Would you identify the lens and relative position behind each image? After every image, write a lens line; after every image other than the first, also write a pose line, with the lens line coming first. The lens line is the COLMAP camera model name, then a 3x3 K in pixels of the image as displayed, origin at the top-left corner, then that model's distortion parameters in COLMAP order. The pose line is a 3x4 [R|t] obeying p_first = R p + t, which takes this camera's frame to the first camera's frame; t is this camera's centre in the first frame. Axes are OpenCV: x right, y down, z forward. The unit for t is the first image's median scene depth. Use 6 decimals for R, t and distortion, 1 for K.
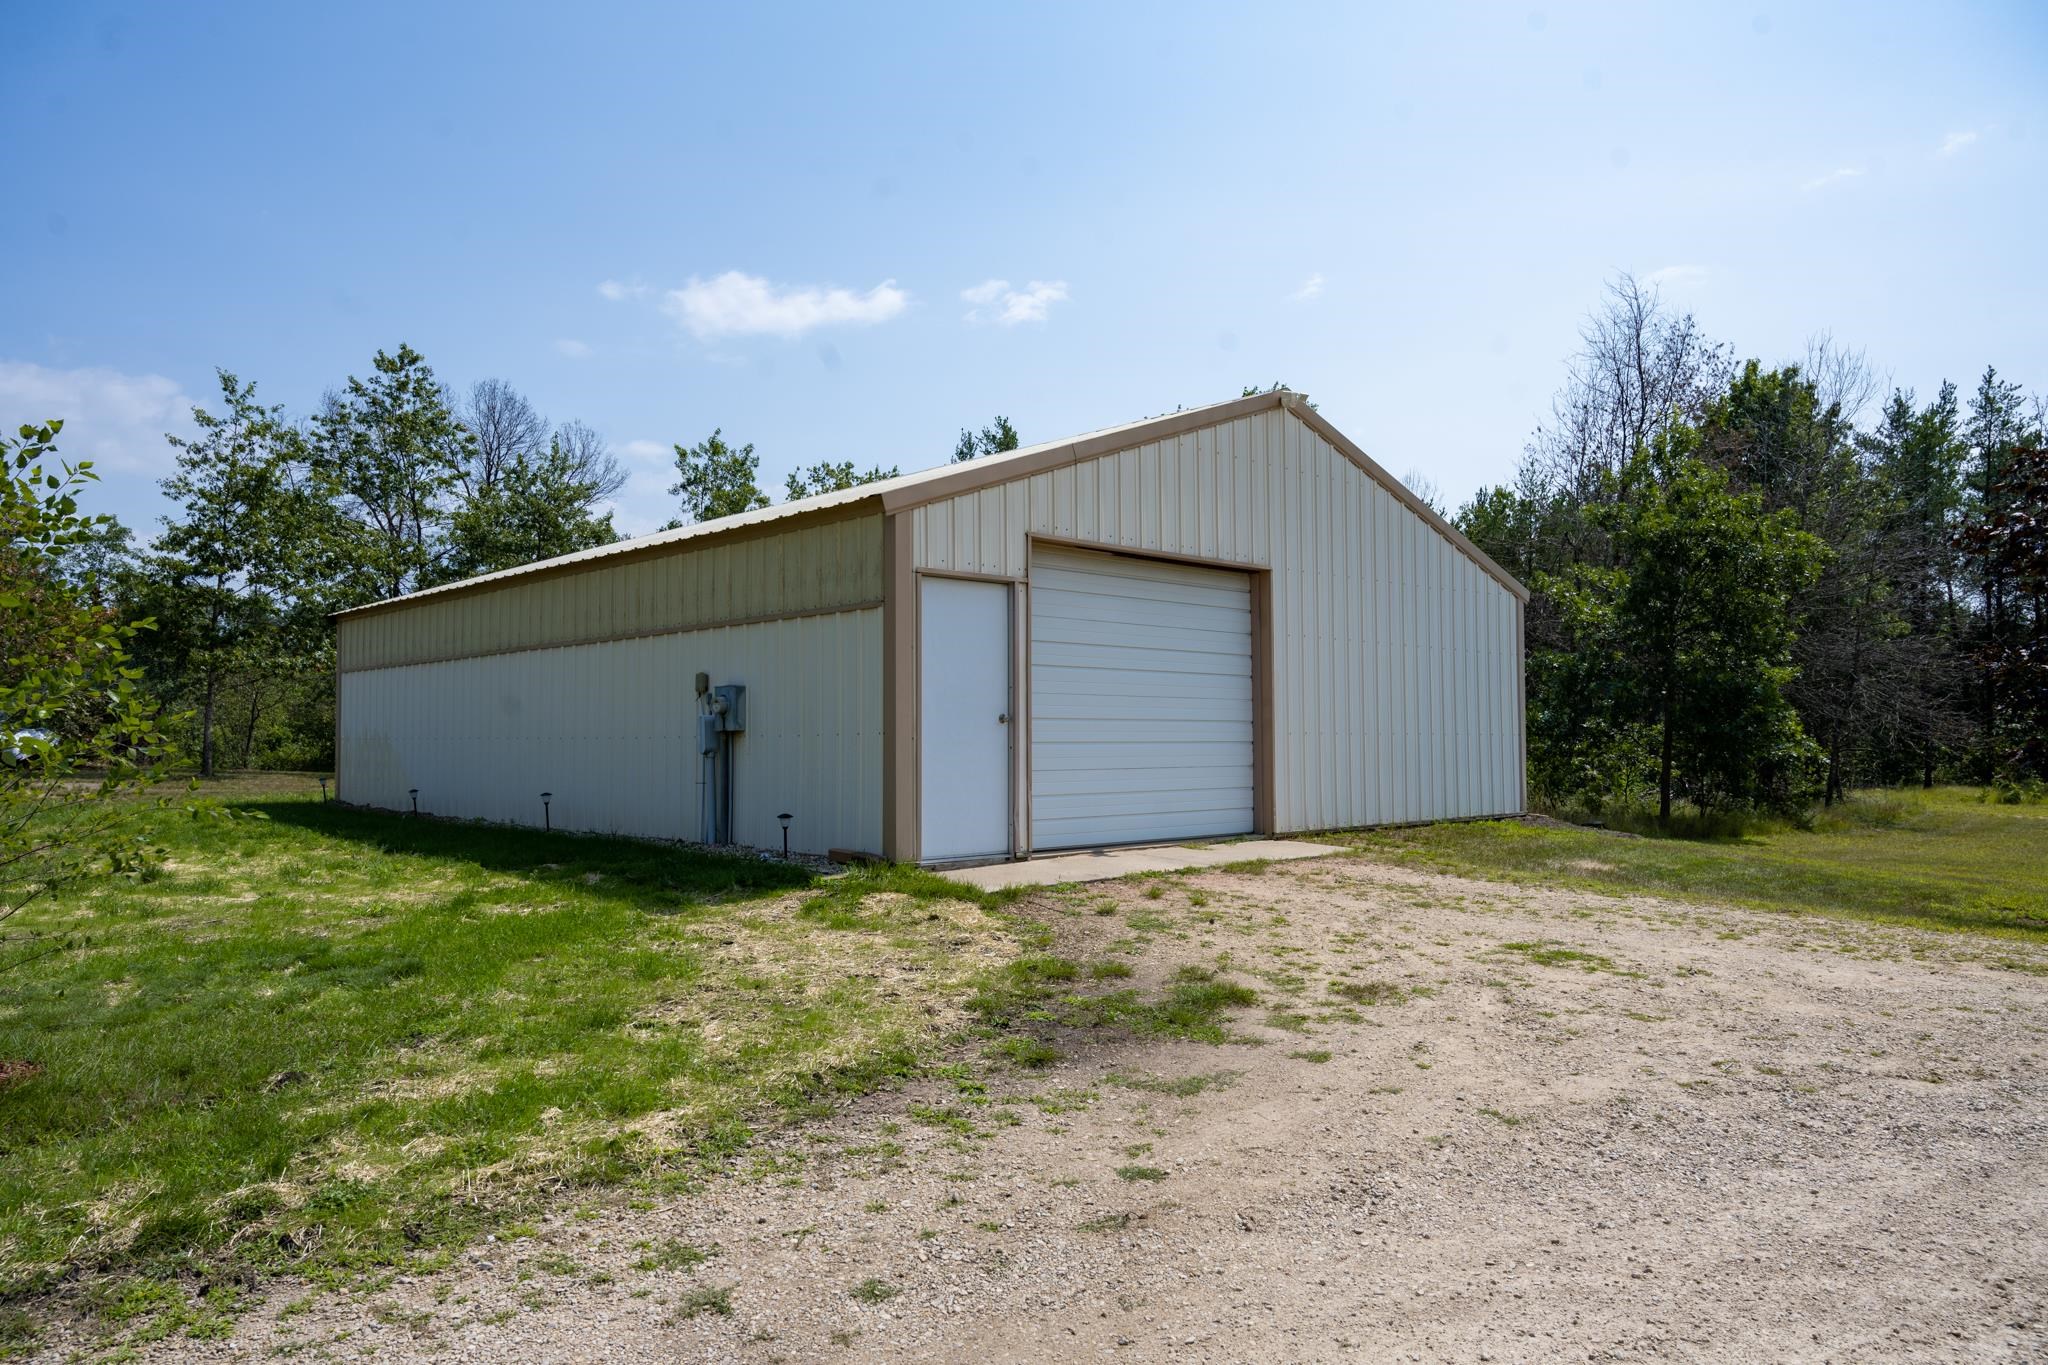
lens RADIAL K [[1361.7, 0, 1033.0], [0, 1361.7, 677.8], [0, 0, 1]] dist [-0.006782, 0.002859]
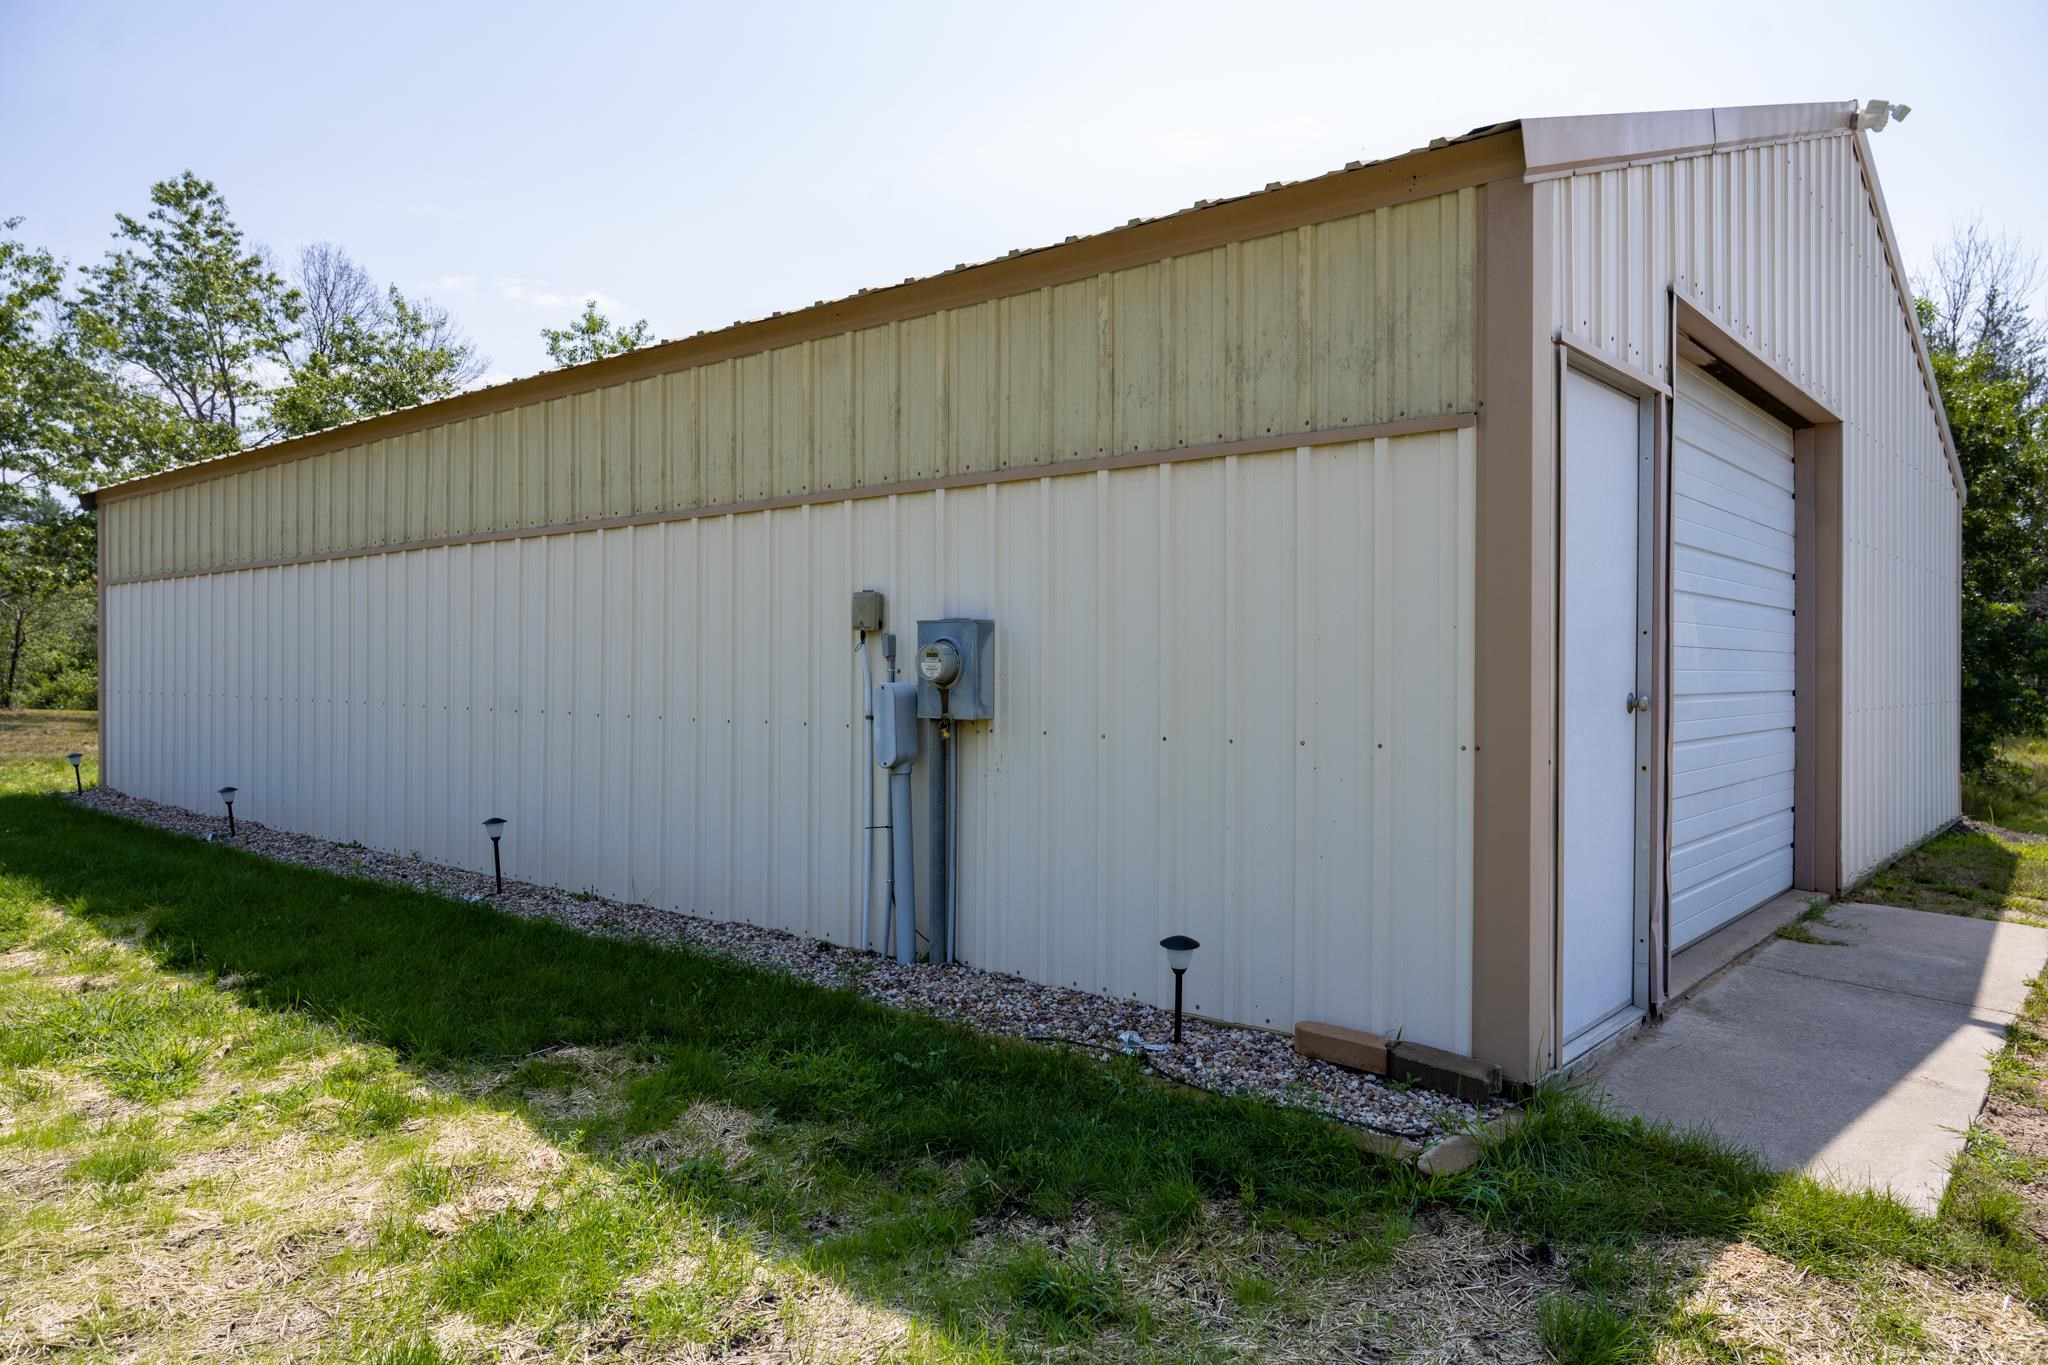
lens RADIAL K [[1361.7, 0, 1014.3], [0, 1361.7, 678.9], [0, 0, 1]] dist [-0.006782, 0.002859]
pose [[0.995255, 0.008563, 0.096919, -0.213779], [-0.013766, 0.998492, 0.053145, 0.000932], [-0.096317, -0.054228, 0.993872, 0.472390]]
